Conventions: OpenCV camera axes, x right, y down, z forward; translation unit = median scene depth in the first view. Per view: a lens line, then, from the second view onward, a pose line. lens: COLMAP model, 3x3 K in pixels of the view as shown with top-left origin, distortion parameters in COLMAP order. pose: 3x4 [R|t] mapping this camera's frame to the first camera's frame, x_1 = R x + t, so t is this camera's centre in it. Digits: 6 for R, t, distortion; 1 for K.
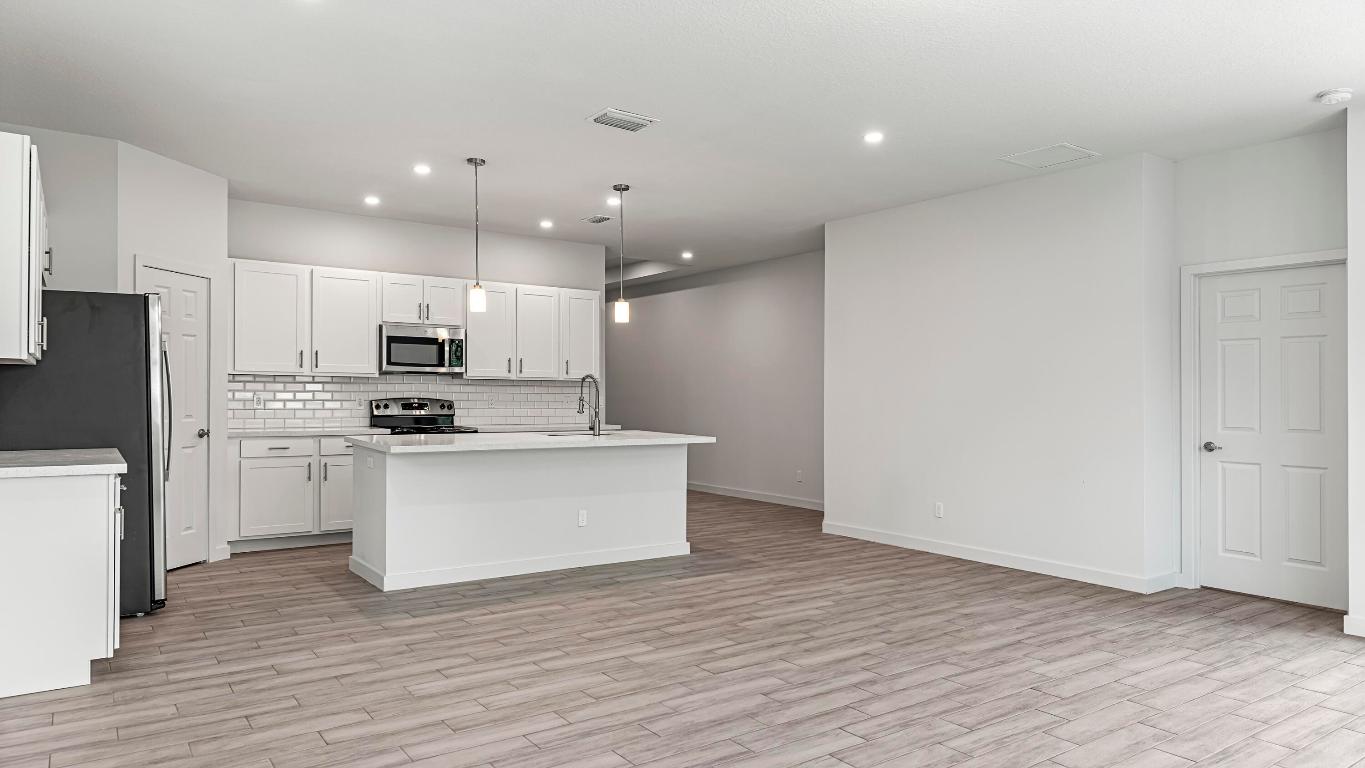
lens RADIAL K [[851.7, 0, 683.3], [0, 851.7, 392.5], [0, 0, 1]] dist [0.006101, 0.001298]
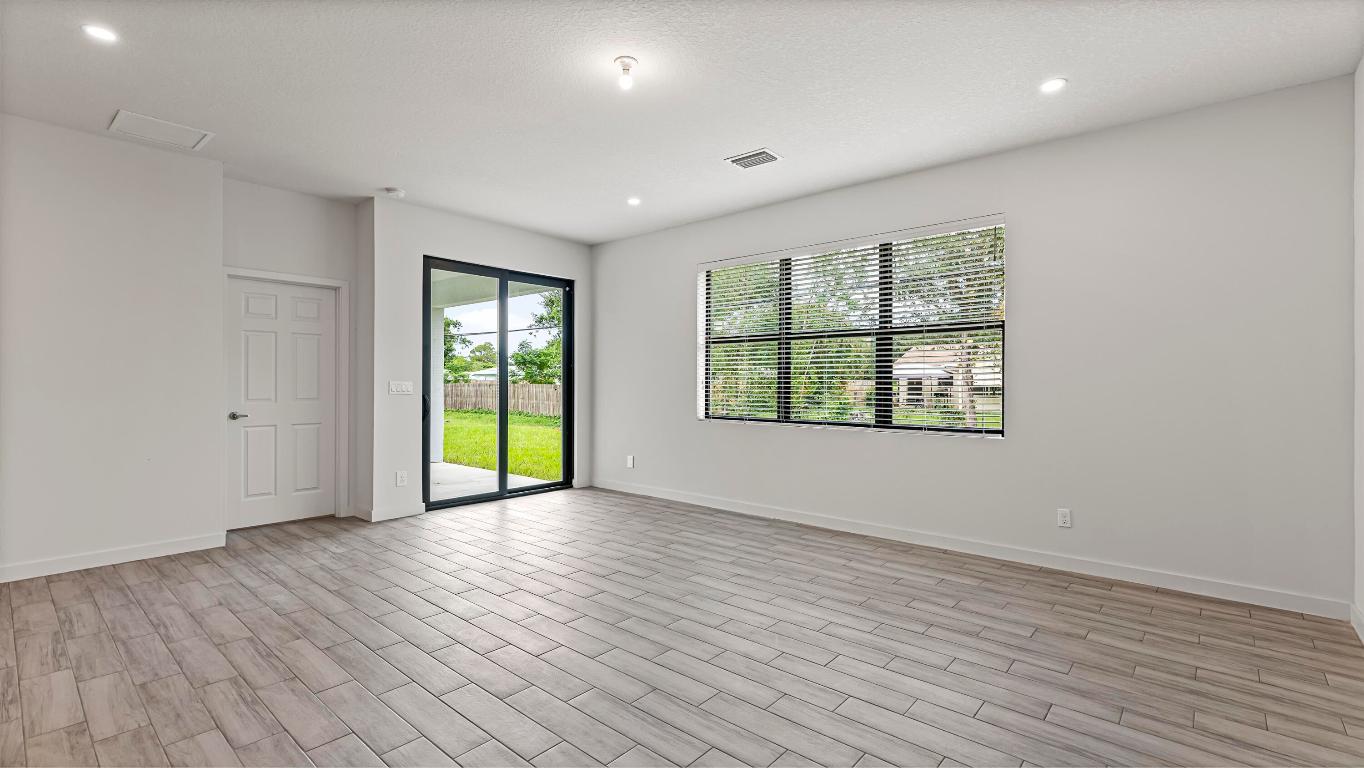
lens RADIAL K [[614.3, 0, 682.2], [0, 614.3, 378.1], [0, 0, 1]] dist [0.002222, 0.000510]
pose [[-0.247343, -0.003680, 0.968921, -0.488892], [-0.011860, 0.999929, 0.000770, 0.000802], [-0.968855, -0.011301, -0.247370, 0.710553]]
